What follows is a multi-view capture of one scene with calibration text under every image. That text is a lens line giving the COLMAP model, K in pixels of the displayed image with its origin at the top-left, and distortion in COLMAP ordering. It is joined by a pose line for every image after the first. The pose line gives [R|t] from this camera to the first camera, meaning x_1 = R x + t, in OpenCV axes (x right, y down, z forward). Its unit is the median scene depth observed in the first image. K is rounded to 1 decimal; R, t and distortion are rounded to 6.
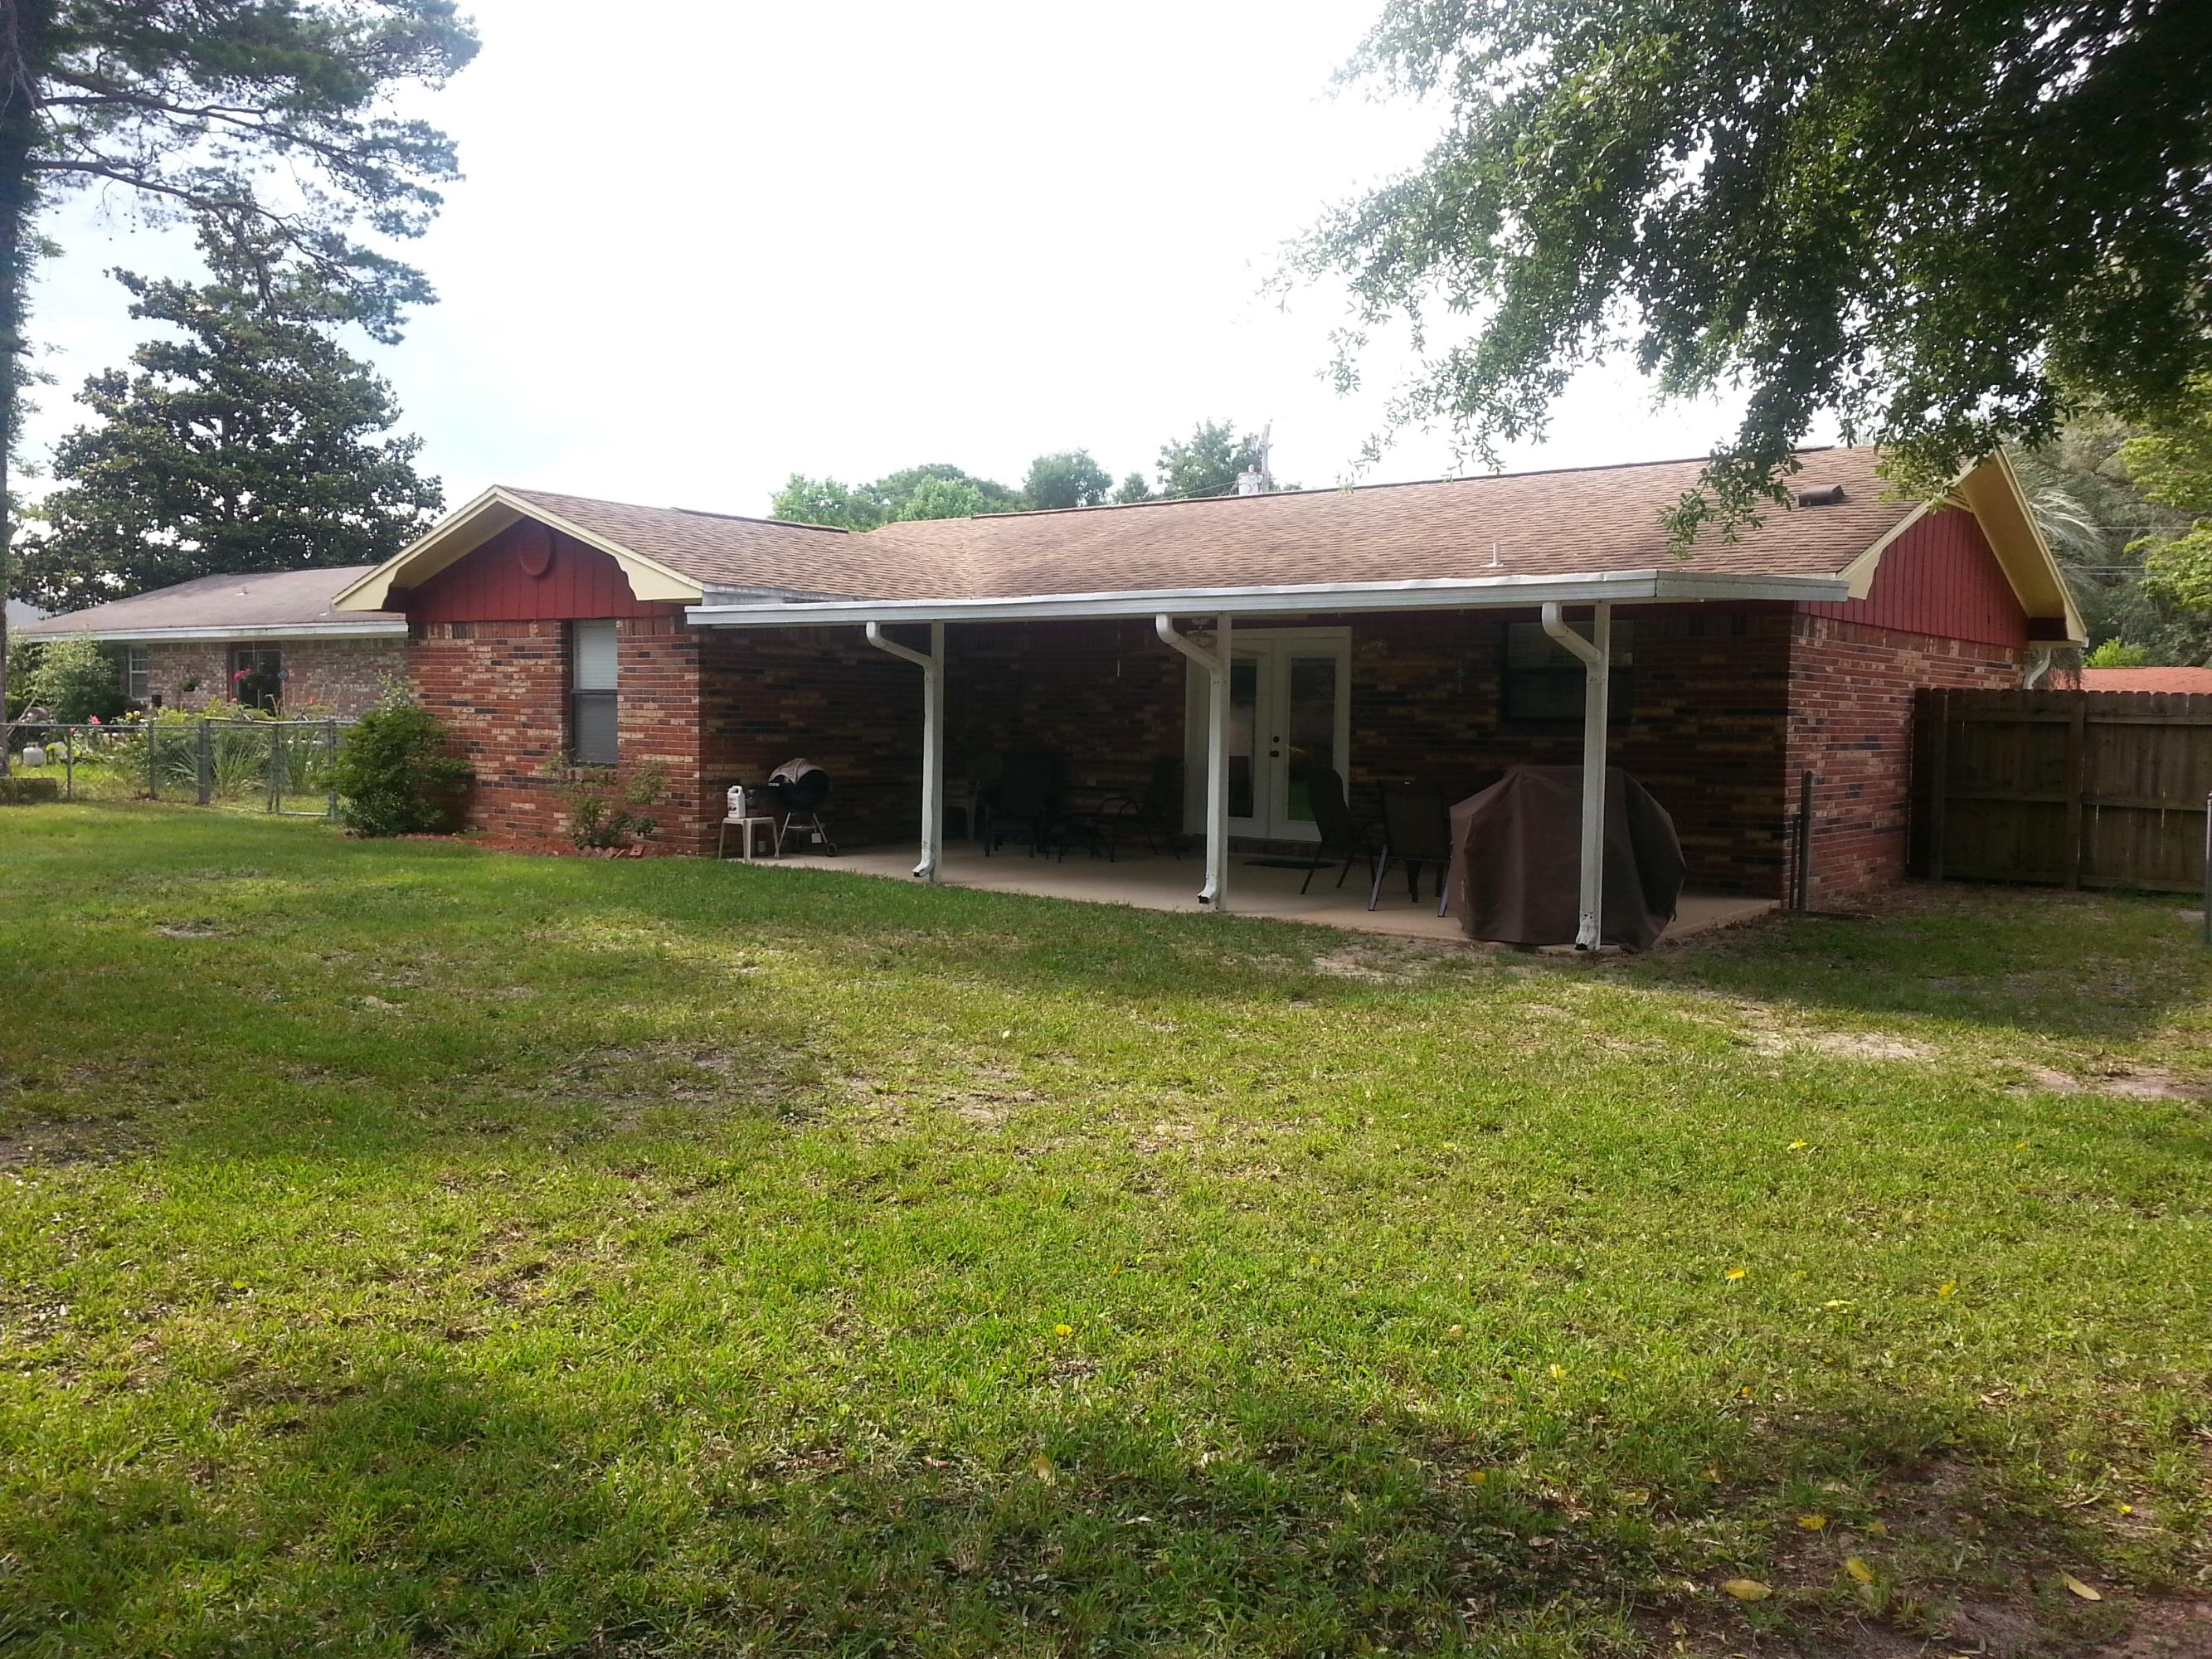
lens RADIAL K [[1805.5, 0, 1107.2], [0, 1805.5, 830.3], [0, 0, 1]] dist [0.018034, -0.006211]
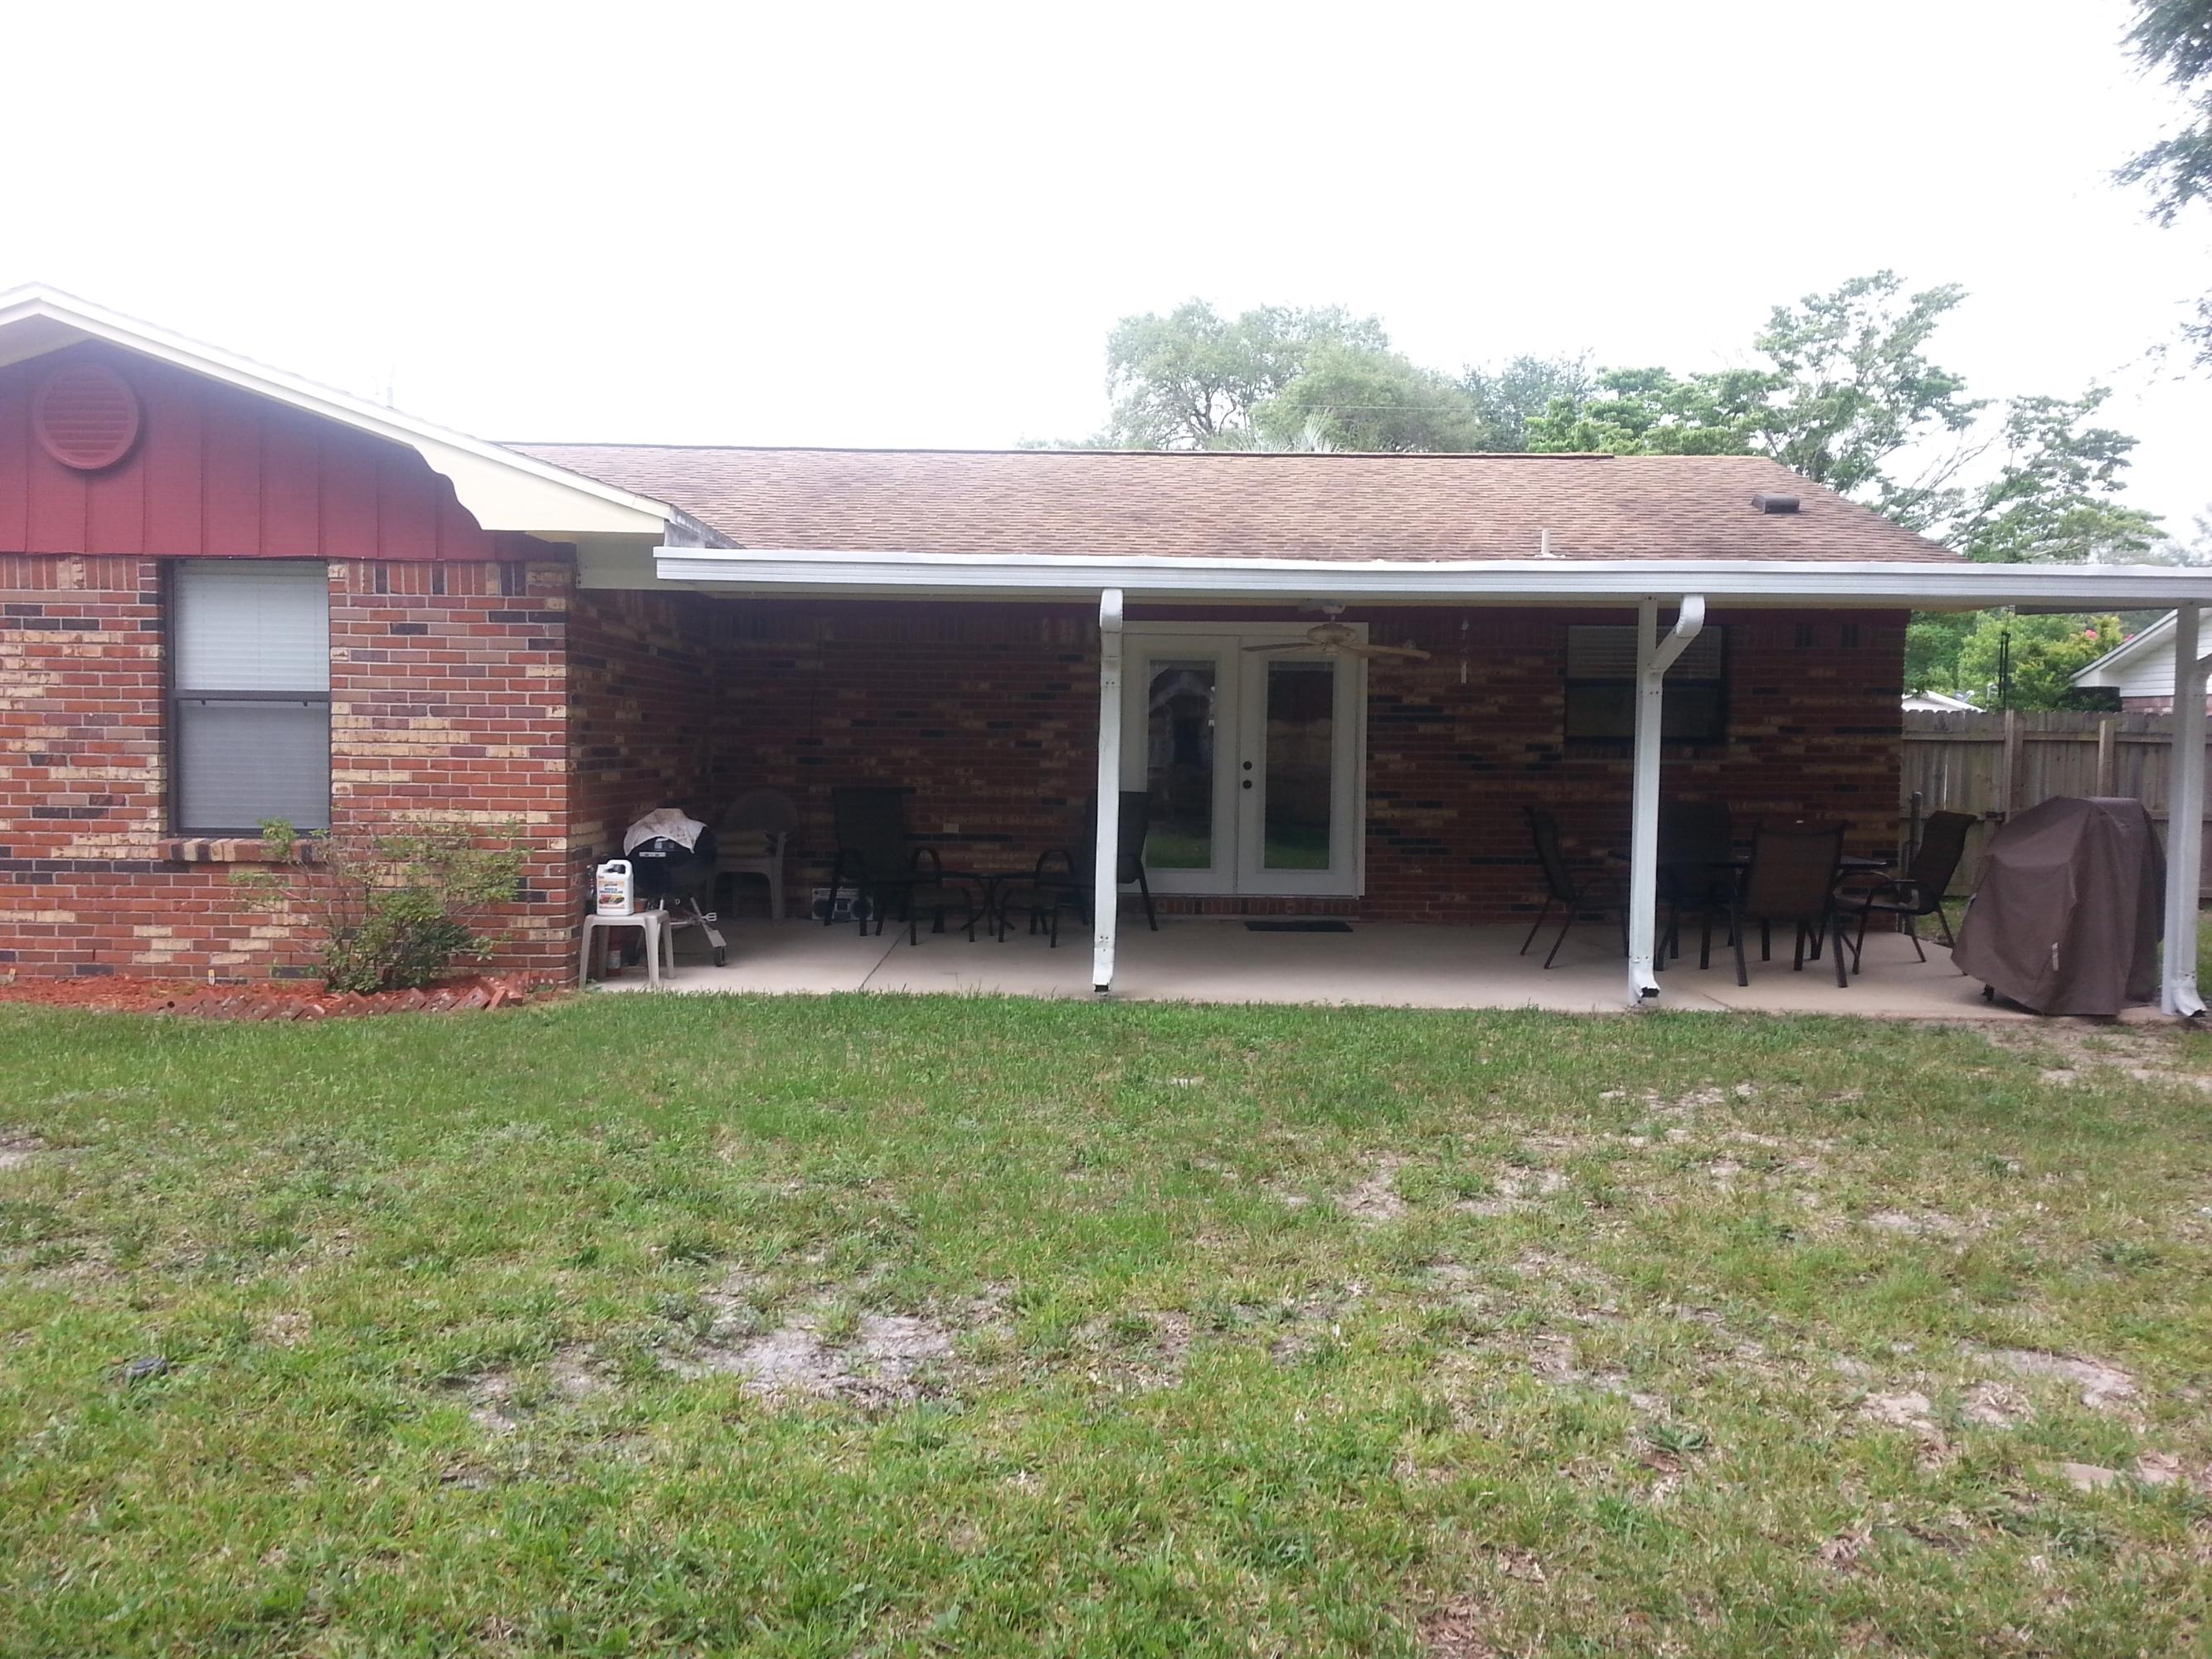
lens RADIAL K [[1805.5, 0, 1106.7], [0, 1805.5, 828.6], [0, 0, 1]] dist [0.018034, -0.006211]
pose [[0.777611, -0.037068, 0.627652, -0.440181], [0.040859, 0.999130, 0.008386, -0.032624], [-0.627416, 0.019124, 0.778449, 0.440226]]
